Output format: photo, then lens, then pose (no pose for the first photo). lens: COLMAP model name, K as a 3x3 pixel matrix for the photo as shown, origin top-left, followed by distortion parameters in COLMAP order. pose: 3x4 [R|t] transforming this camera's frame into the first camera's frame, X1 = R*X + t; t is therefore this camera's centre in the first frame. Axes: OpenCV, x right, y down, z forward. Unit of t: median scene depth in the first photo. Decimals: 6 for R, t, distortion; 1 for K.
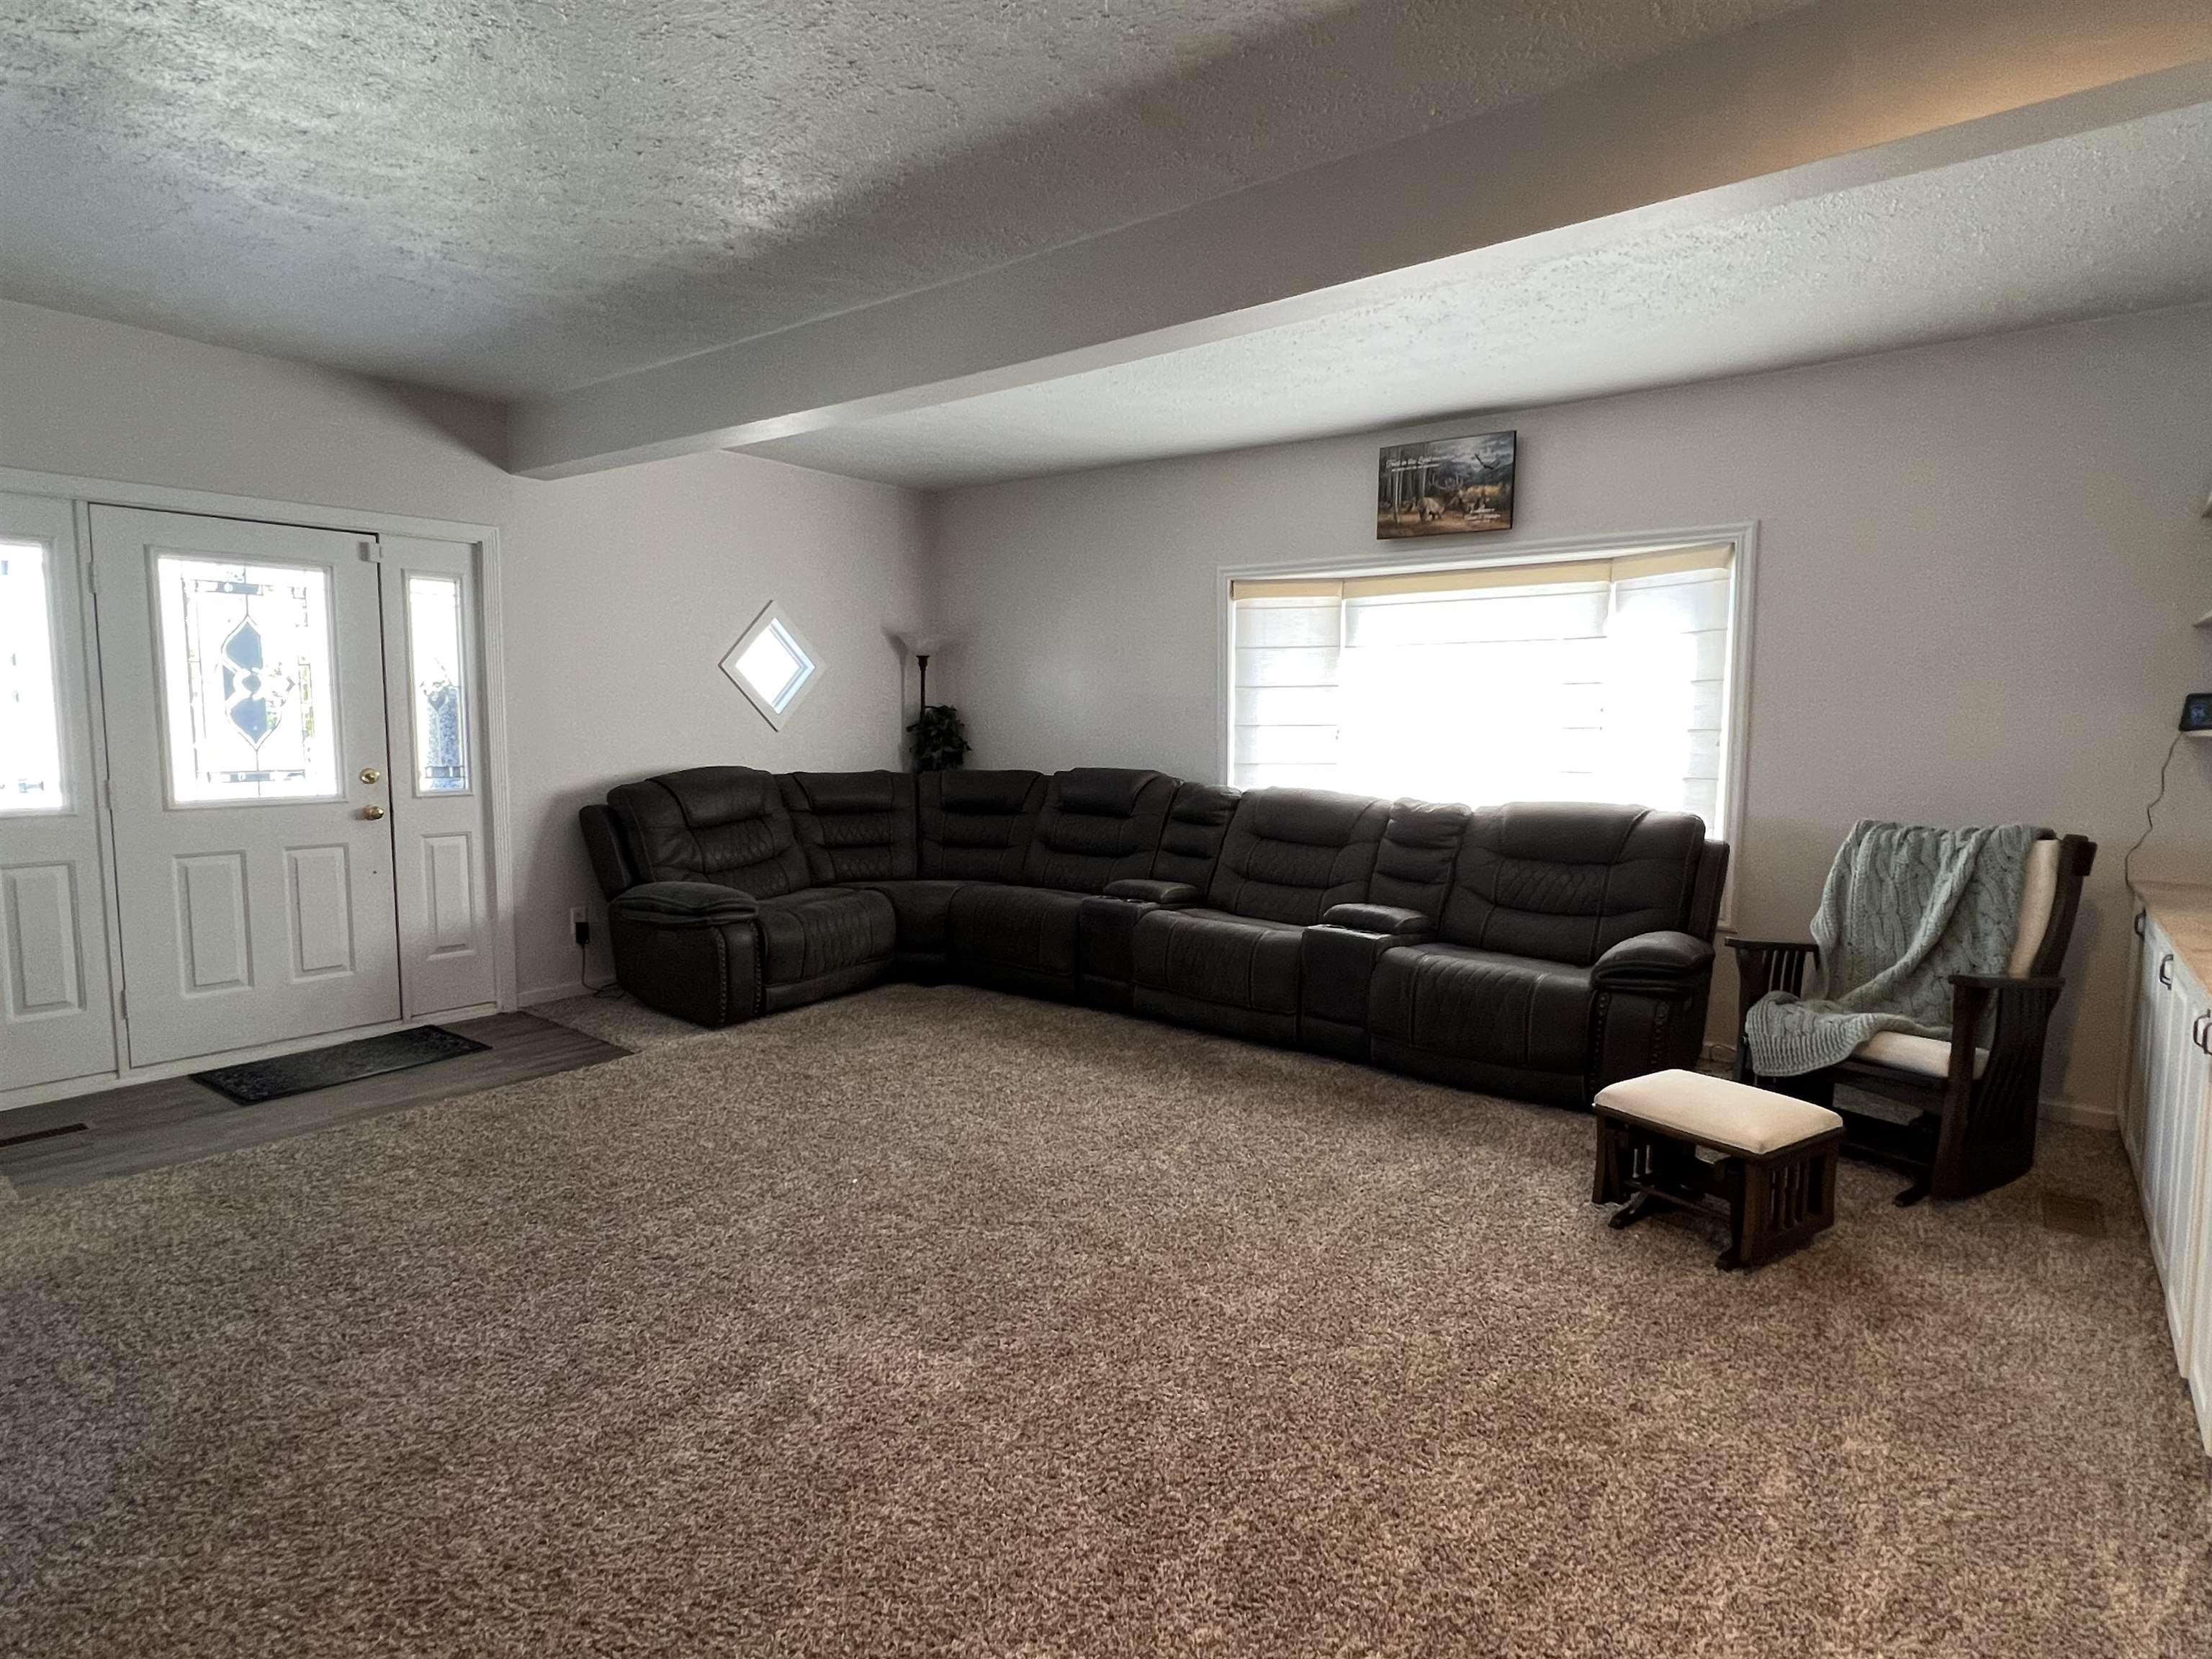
lens RADIAL K [[1169.9, 0, 1106.0], [0, 1169.9, 829.5], [0, 0, 1]] dist [-0.000271, -0.000082]
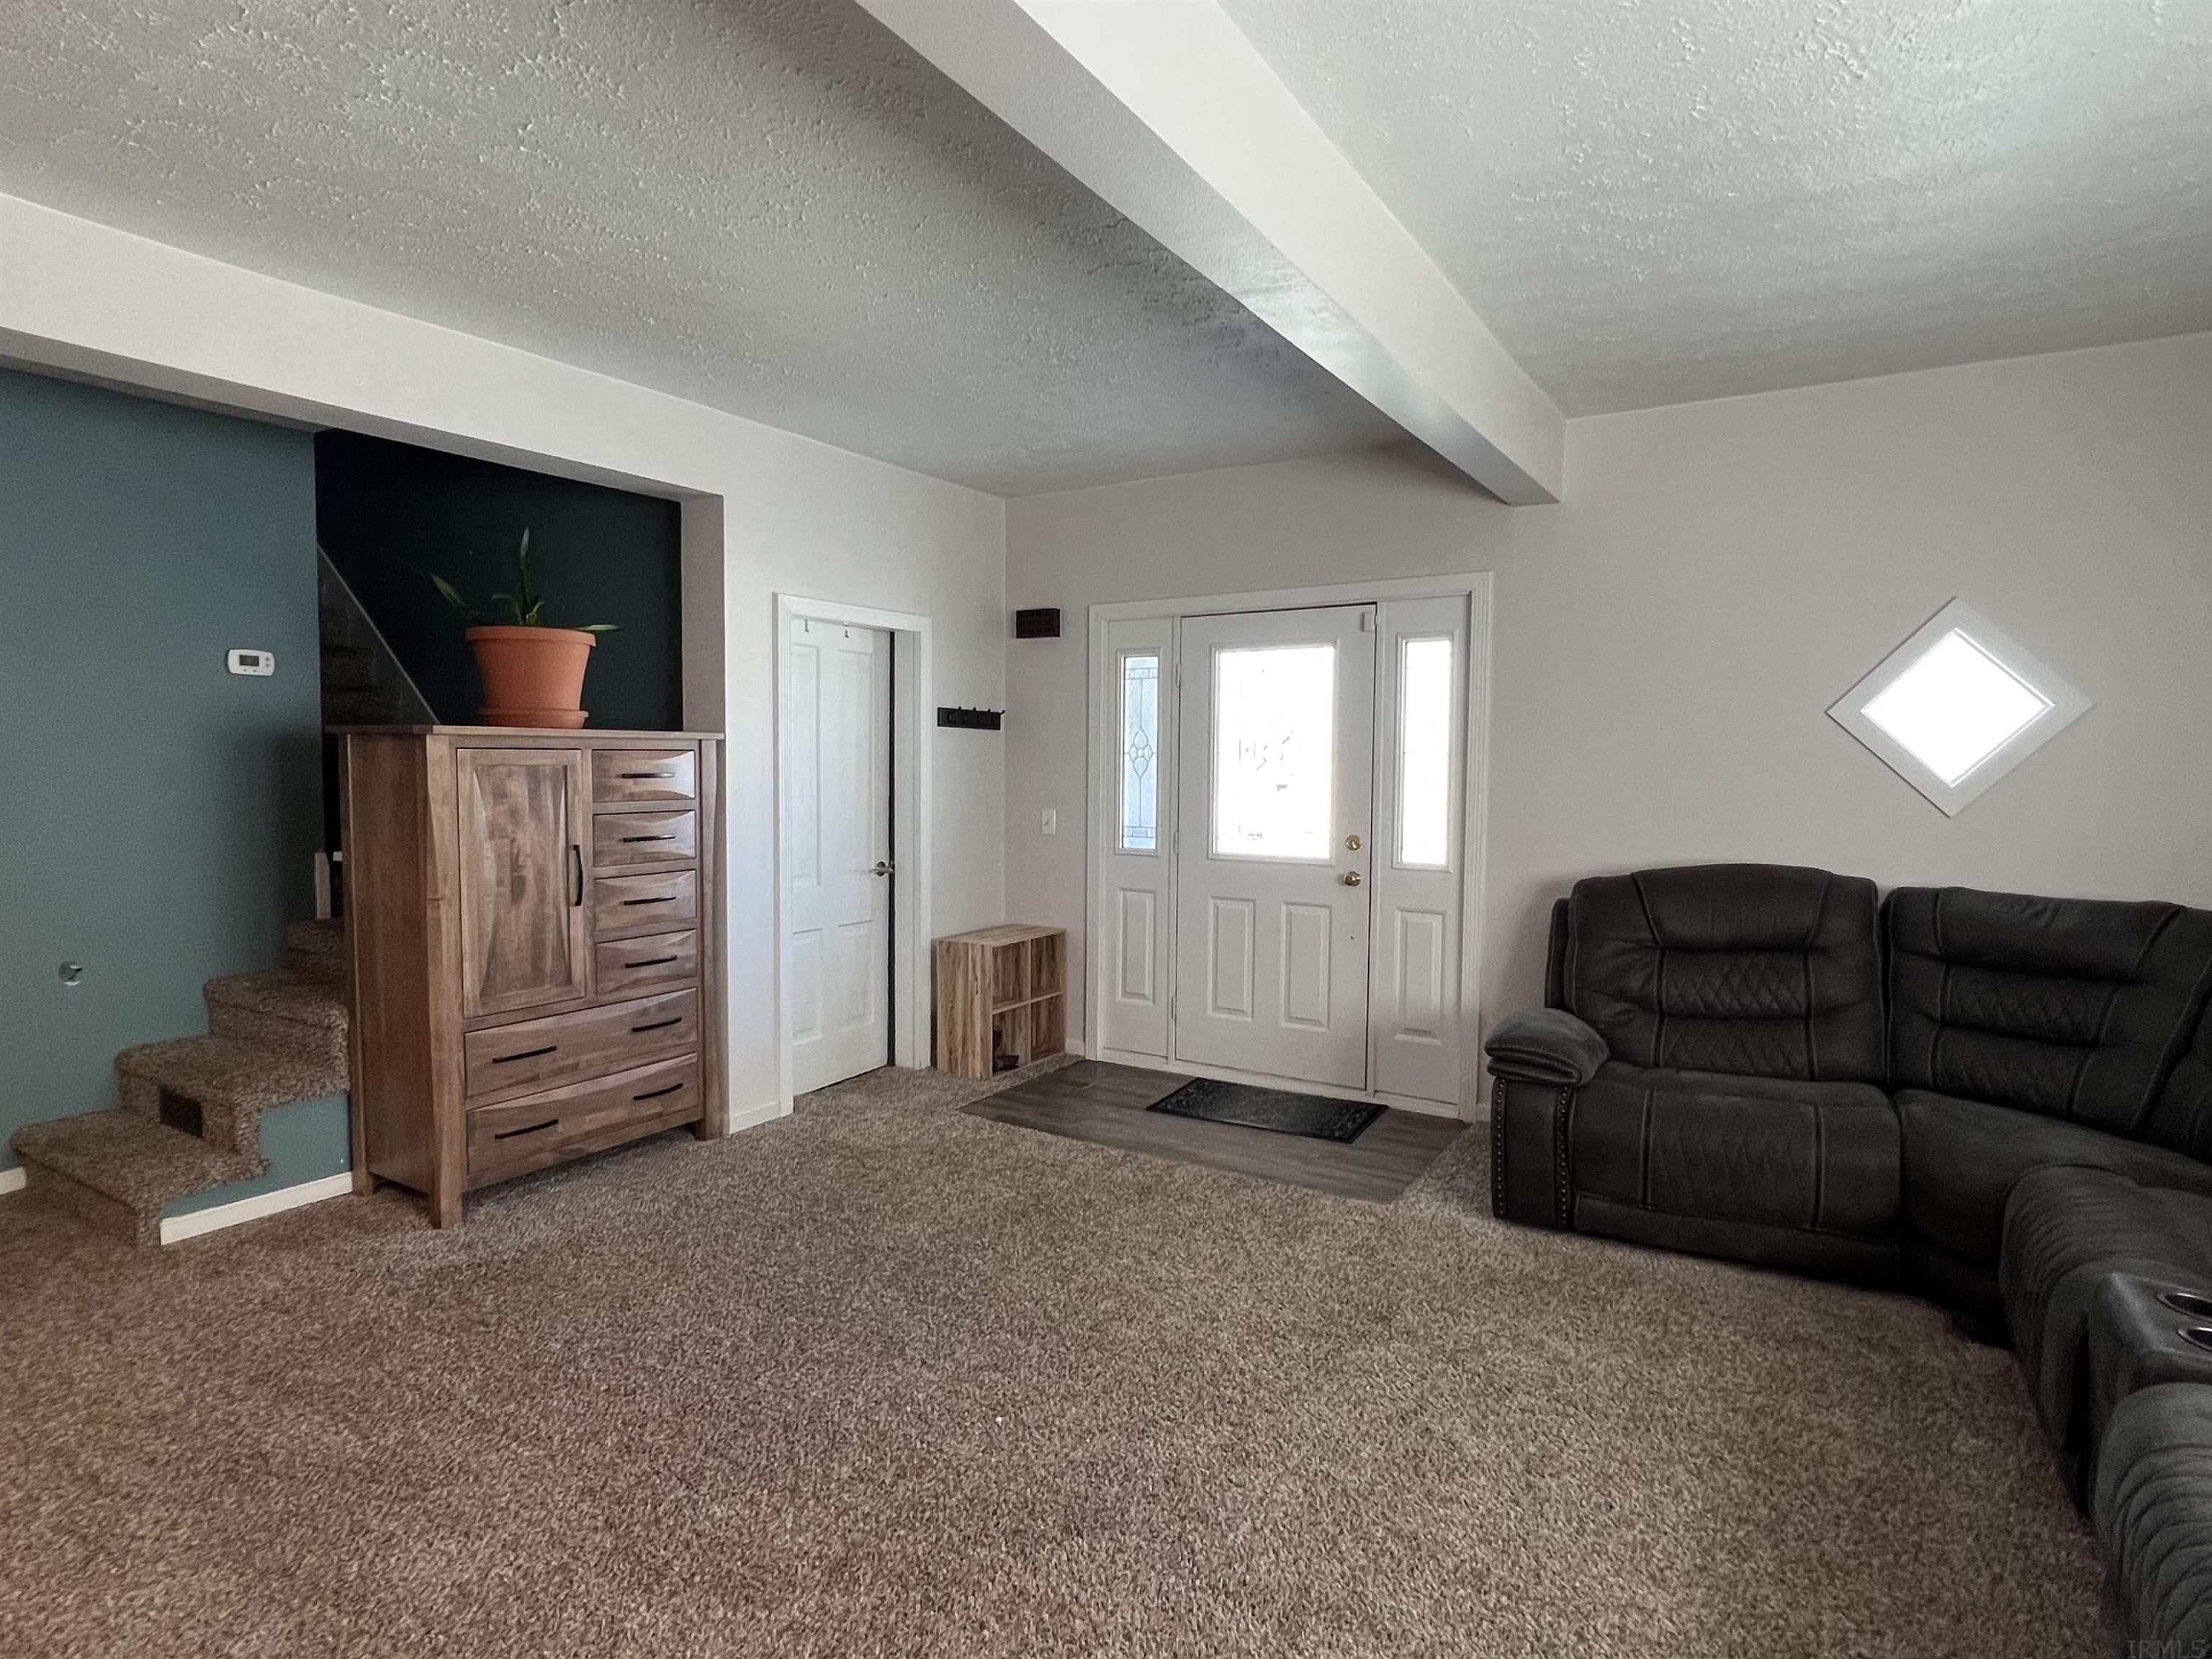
lens RADIAL K [[1169.9, 0, 1106.0], [0, 1169.9, 829.5], [0, 0, 1]] dist [-0.000271, -0.000082]
pose [[0.109986, 0.044829, -0.992922, 0.358871], [-0.108601, 0.993543, 0.032828, -0.068149], [0.987982, 0.104222, 0.114144, 0.685367]]
